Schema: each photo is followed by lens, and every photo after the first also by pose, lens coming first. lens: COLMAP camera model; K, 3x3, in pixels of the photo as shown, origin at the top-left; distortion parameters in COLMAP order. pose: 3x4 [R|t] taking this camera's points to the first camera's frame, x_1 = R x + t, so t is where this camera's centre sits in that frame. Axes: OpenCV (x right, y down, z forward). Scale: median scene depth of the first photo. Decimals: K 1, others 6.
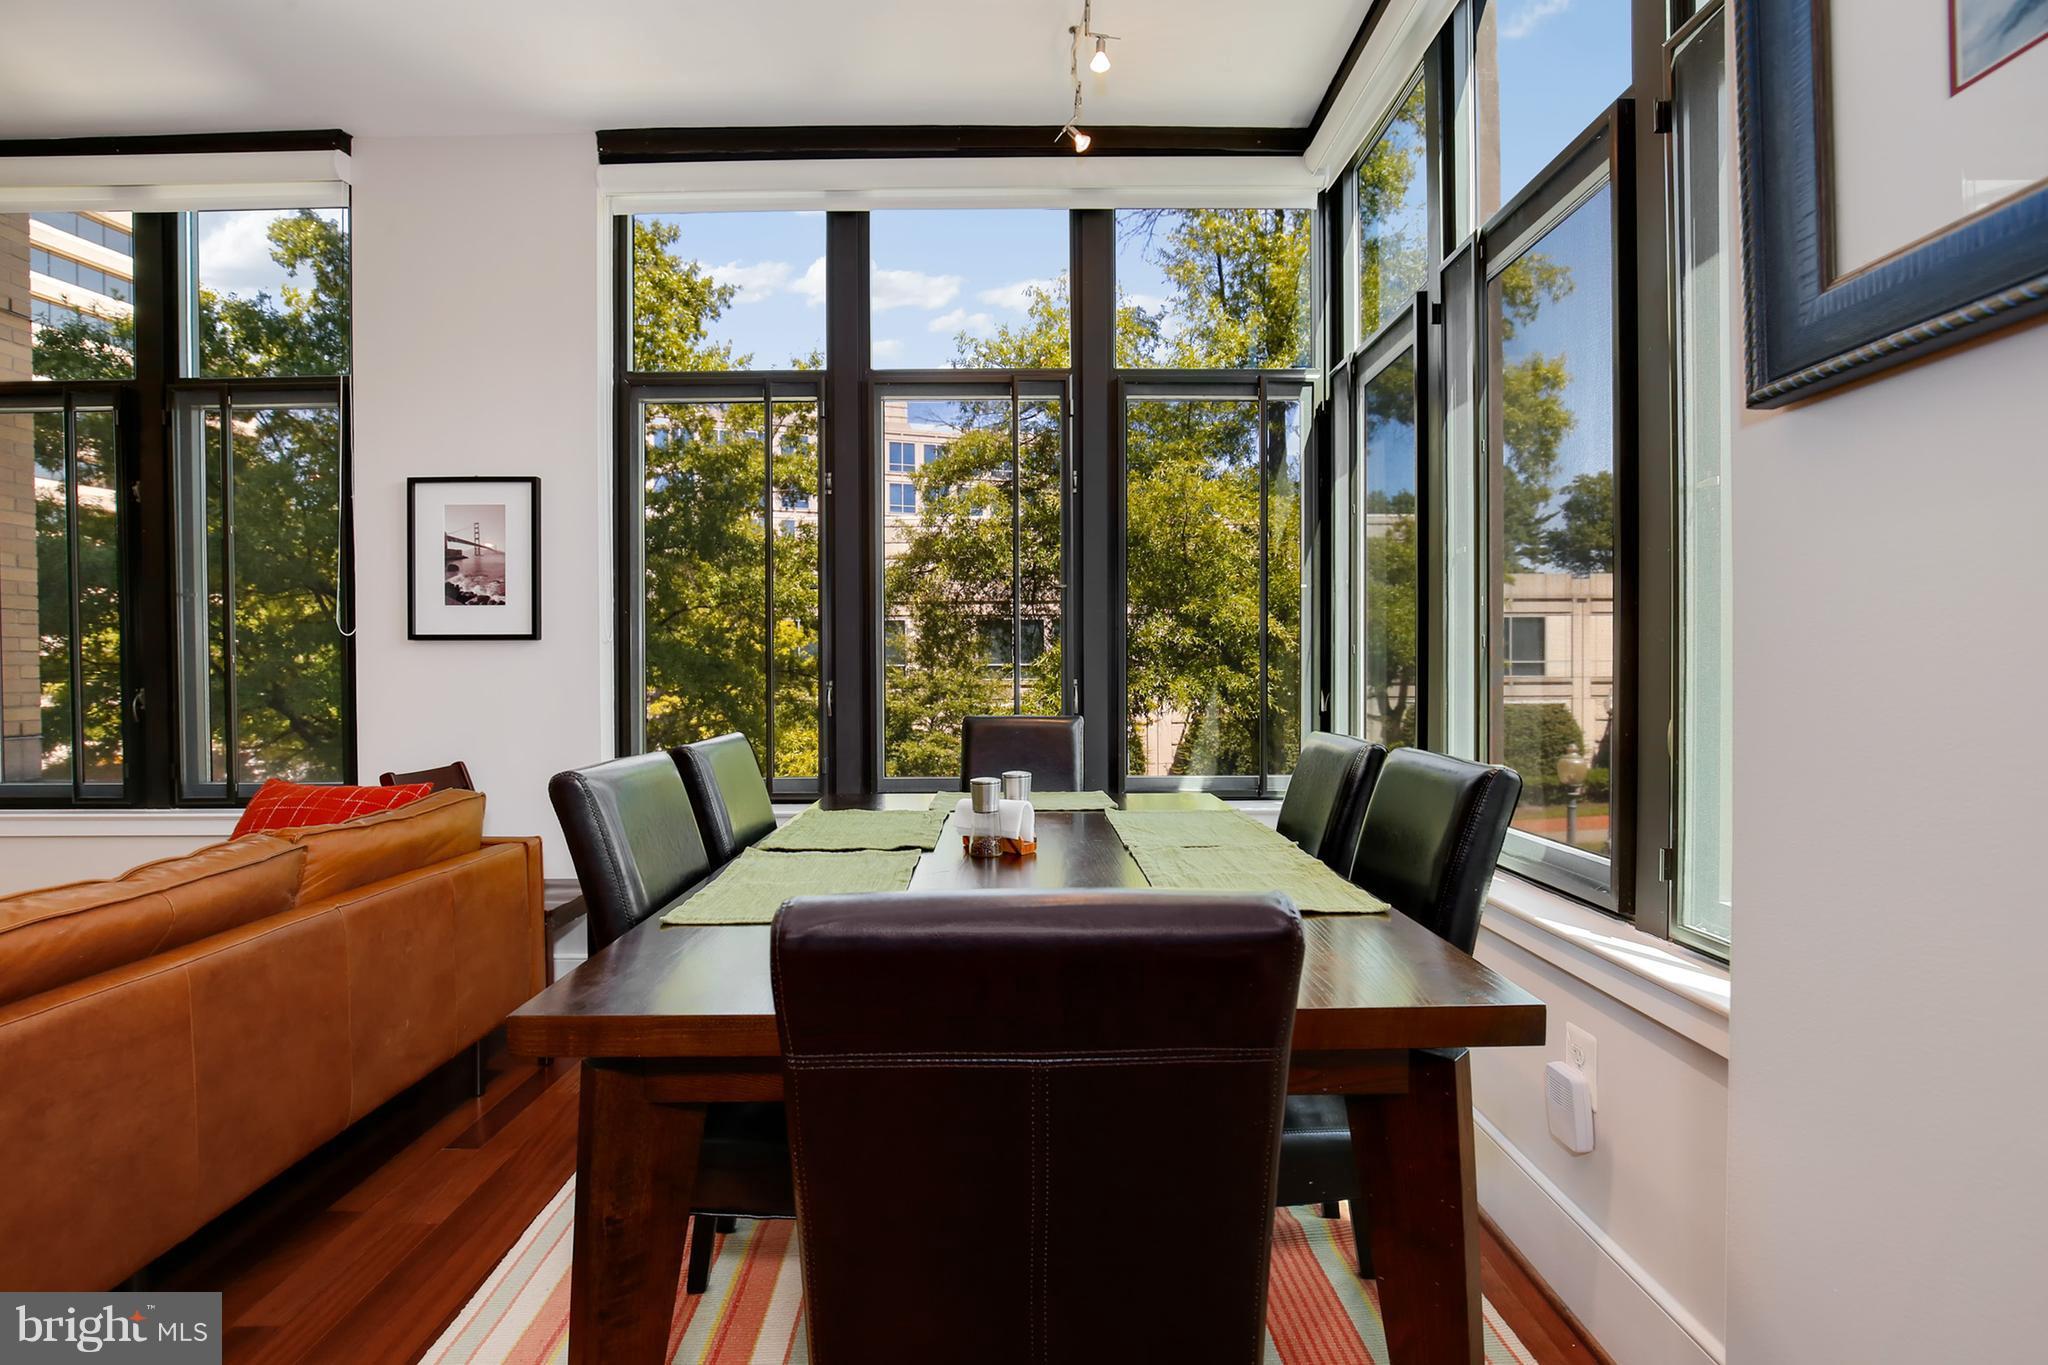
lens RADIAL K [[941.5, 0, 1030.4], [0, 941.5, 688.9], [0, 0, 1]] dist [-0.028245, 0.006665]
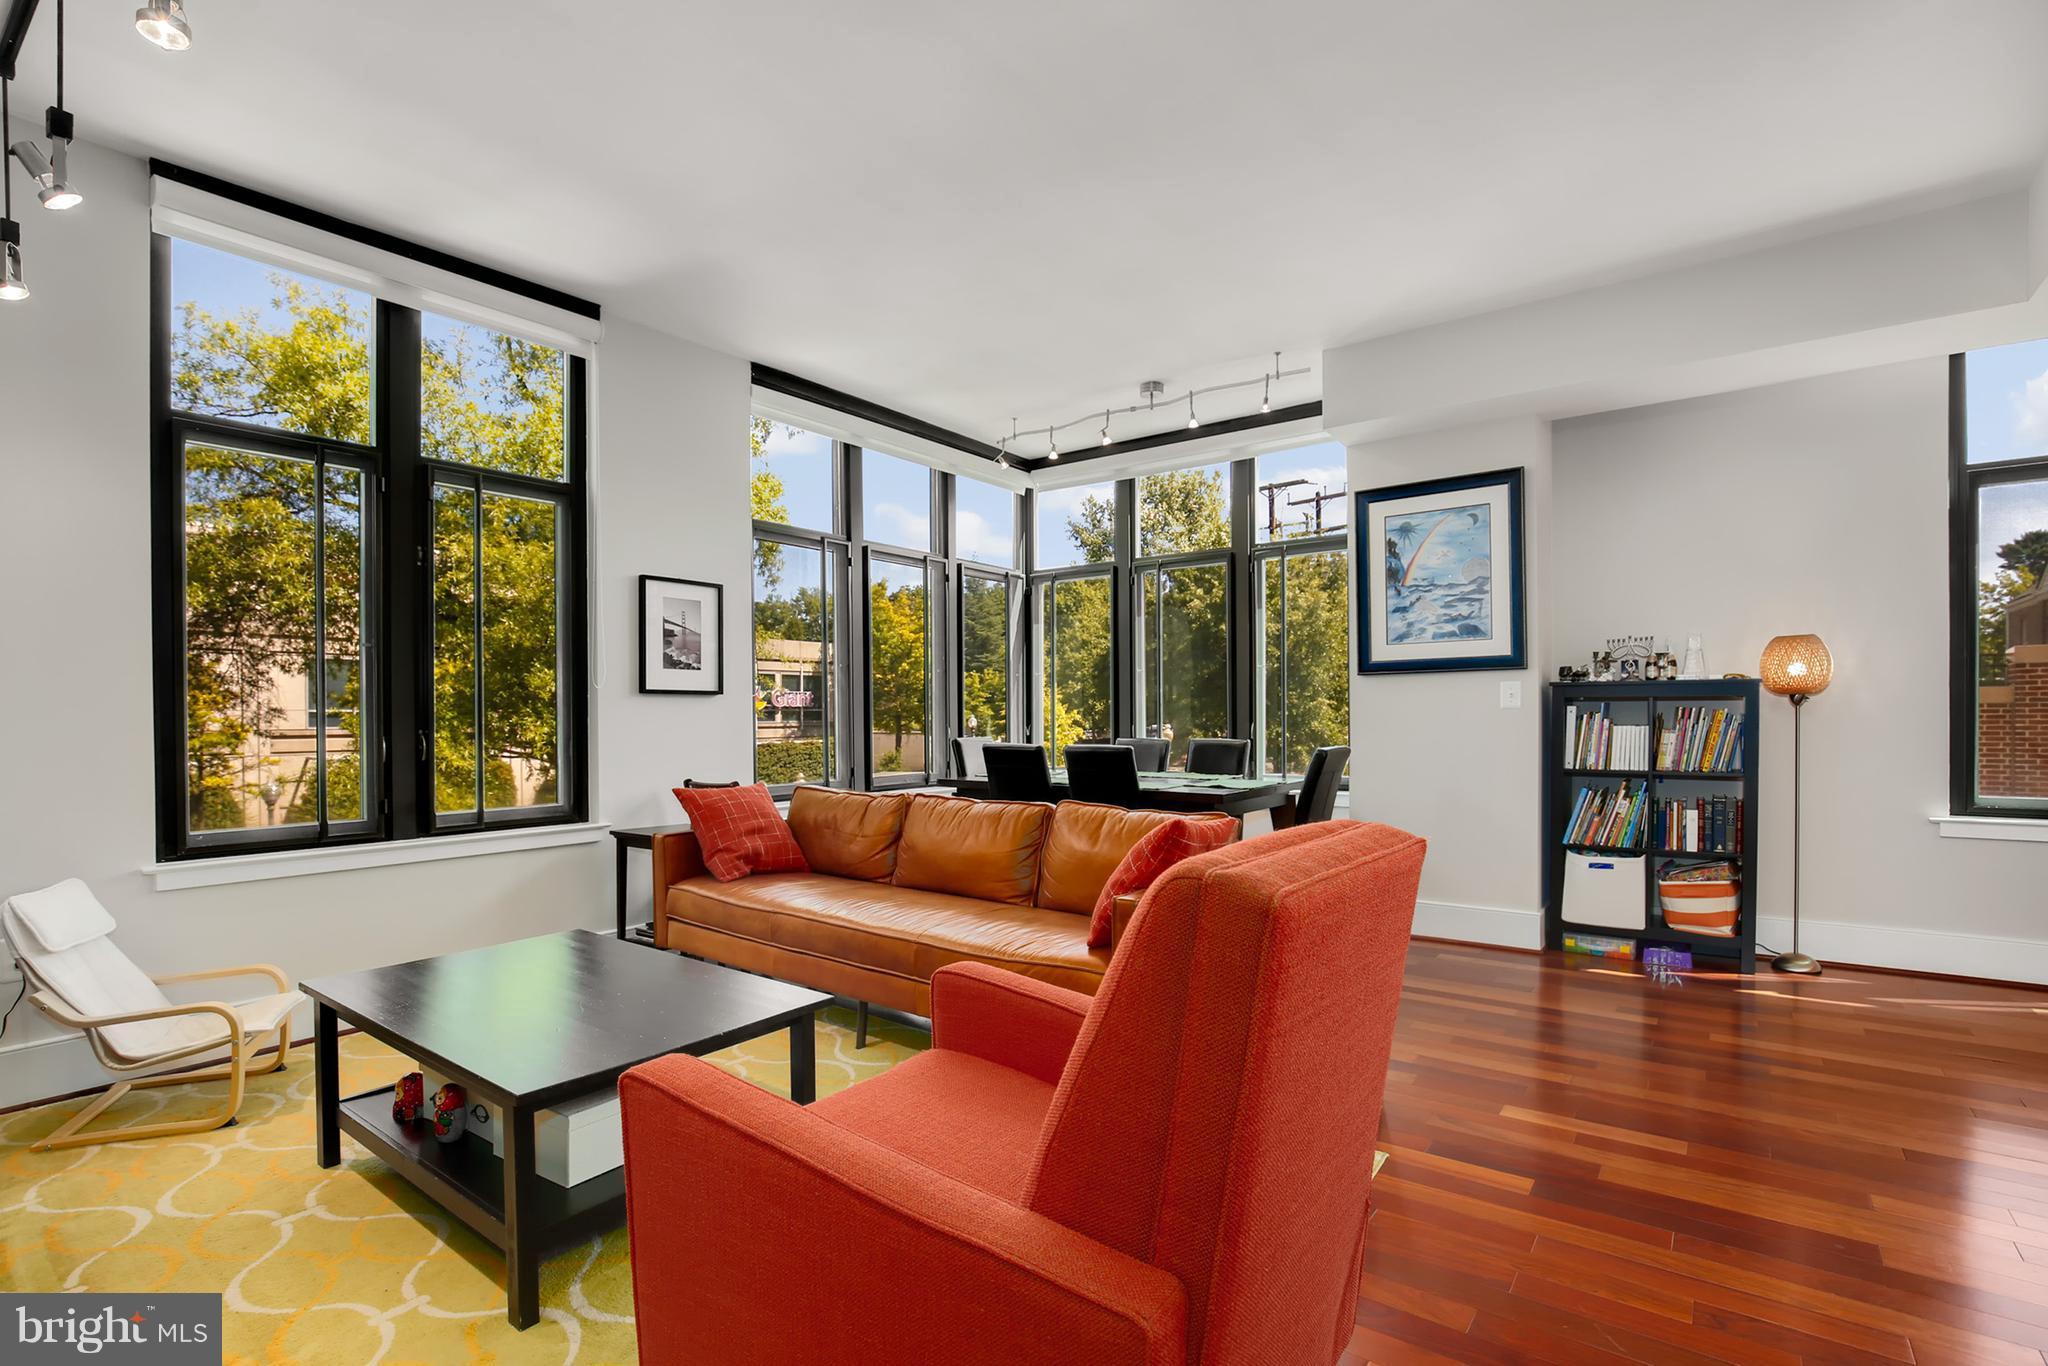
lens RADIAL K [[957.1, 0, 1017.1], [0, 957.1, 723.1], [0, 0, 1]] dist [-0.007947, -0.000730]
pose [[0.608473, -0.004956, 0.793559, -1.404363], [0.015793, 0.999858, -0.005865, 0.008540], [-0.793417, 0.016102, 0.608465, -0.283957]]
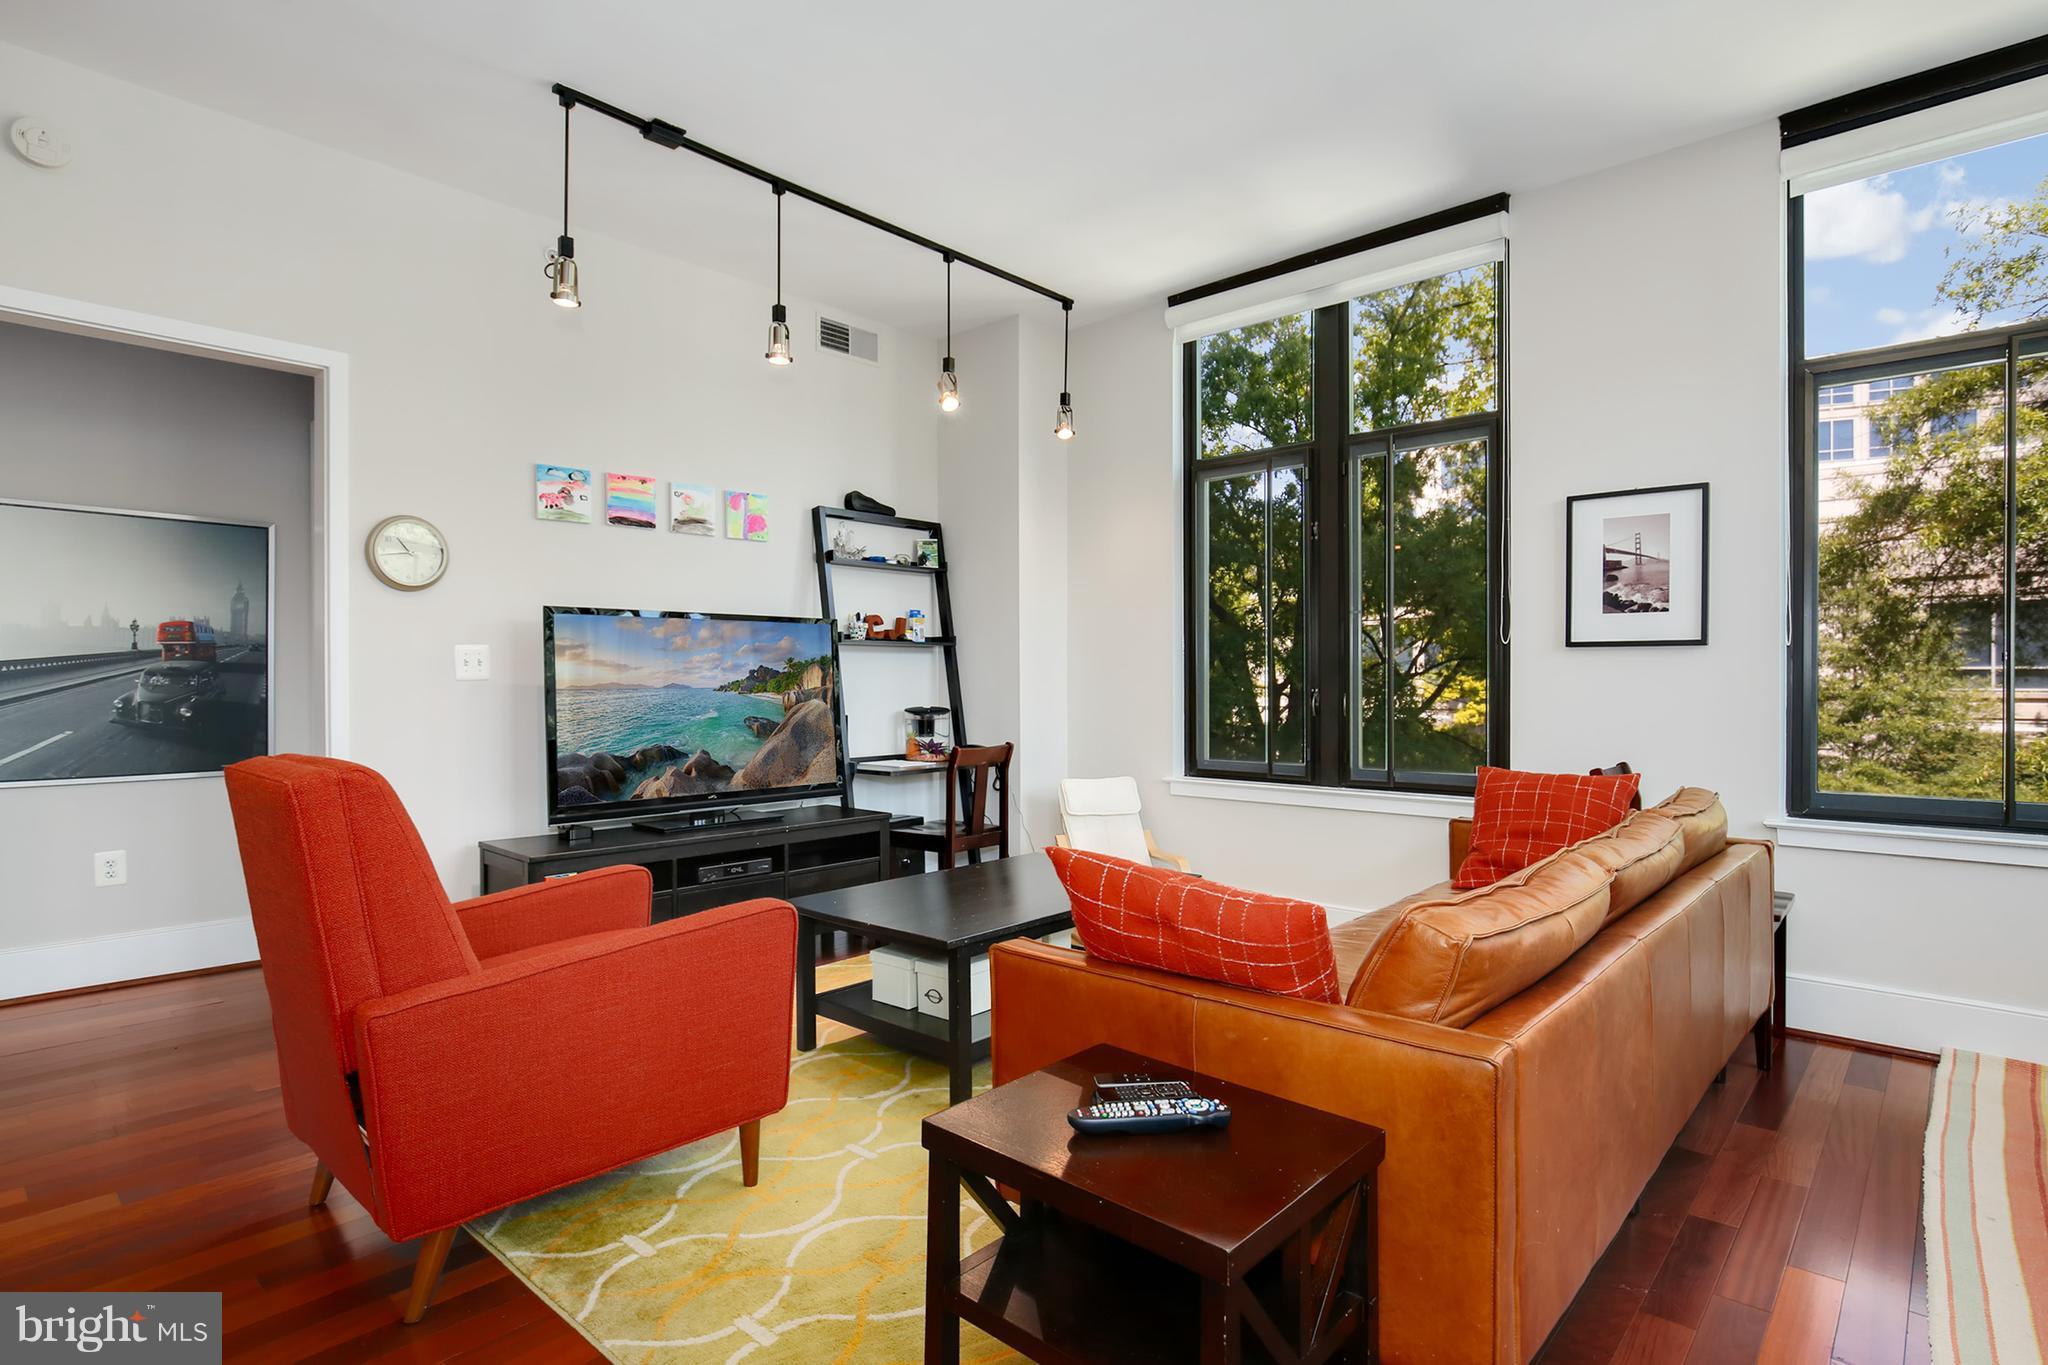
lens RADIAL K [[1064.1, 0, 1004.7], [0, 1064.1, 692.2], [0, 0, 1]] dist [-0.016702, 0.002305]
pose [[0.729025, 0.010356, -0.684409, -0.291698], [-0.013045, 0.999914, 0.001235, 0.006371], [0.684363, 0.008028, 0.729097, -0.330663]]
